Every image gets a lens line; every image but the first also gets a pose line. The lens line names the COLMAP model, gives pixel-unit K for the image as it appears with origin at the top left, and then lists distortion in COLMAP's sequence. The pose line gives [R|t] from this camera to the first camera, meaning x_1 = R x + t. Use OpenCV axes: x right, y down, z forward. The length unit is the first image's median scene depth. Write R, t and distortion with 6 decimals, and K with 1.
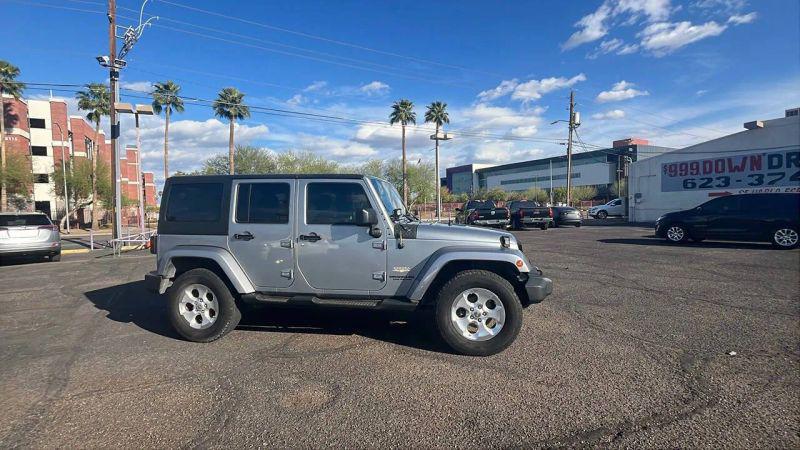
lens RADIAL K [[374.8, 0, 394.9], [0, 374.8, 219.5], [0, 0, 1]] dist [0.002109, 0.000003]
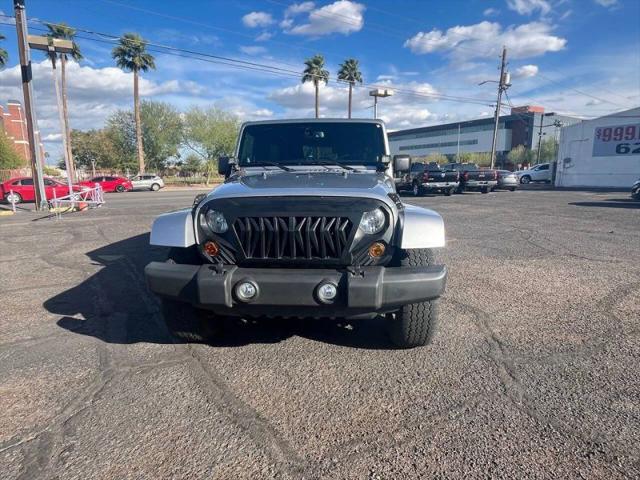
lens RADIAL K [[365.0, 0, 311.7], [0, 365.0, 233.0], [0, 0, 1]] dist [-0.001532, -0.000373]
pose [[0.997600, -0.000325, 0.069236, -0.080019], [-0.008777, 0.991327, 0.131126, 0.005555], [-0.068678, -0.131419, 0.988945, 0.045488]]
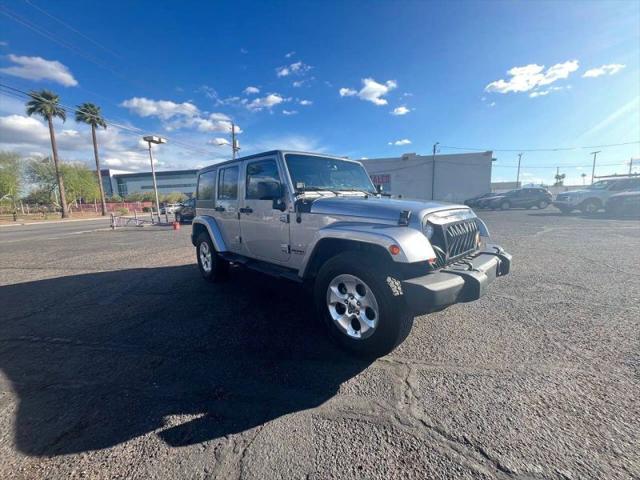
lens RADIAL K [[260.0, 0, 316.7], [0, 260.0, 236.0], [0, 0, 1]] dist [-0.000535, -0.000049]
pose [[0.617667, -0.099220, 0.780156, -0.150128], [0.040420, 0.994703, 0.094505, 0.007065], [-0.785401, -0.026838, 0.618406, 0.097382]]
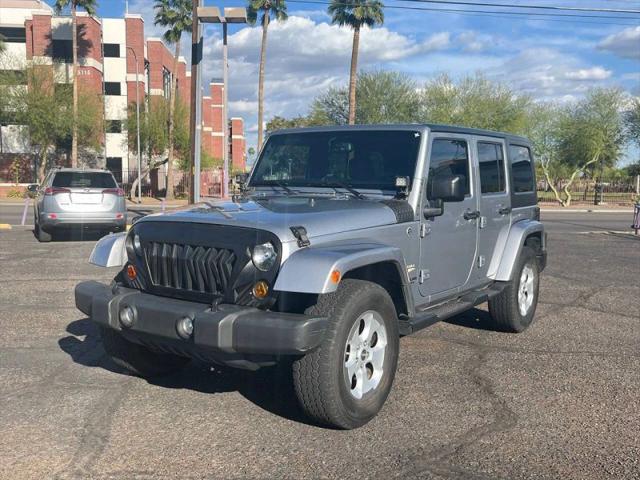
lens RADIAL K [[645.5, 0, 320.0], [0, 645.5, 240.0], [0, 0, 1]] dist [0.011606, 0.010937]
pose [[0.899633, 0.075171, -0.430127, -0.014966], [-0.049035, 0.996231, 0.071546, 0.001910], [0.433884, -0.043274, 0.899929, 0.024178]]
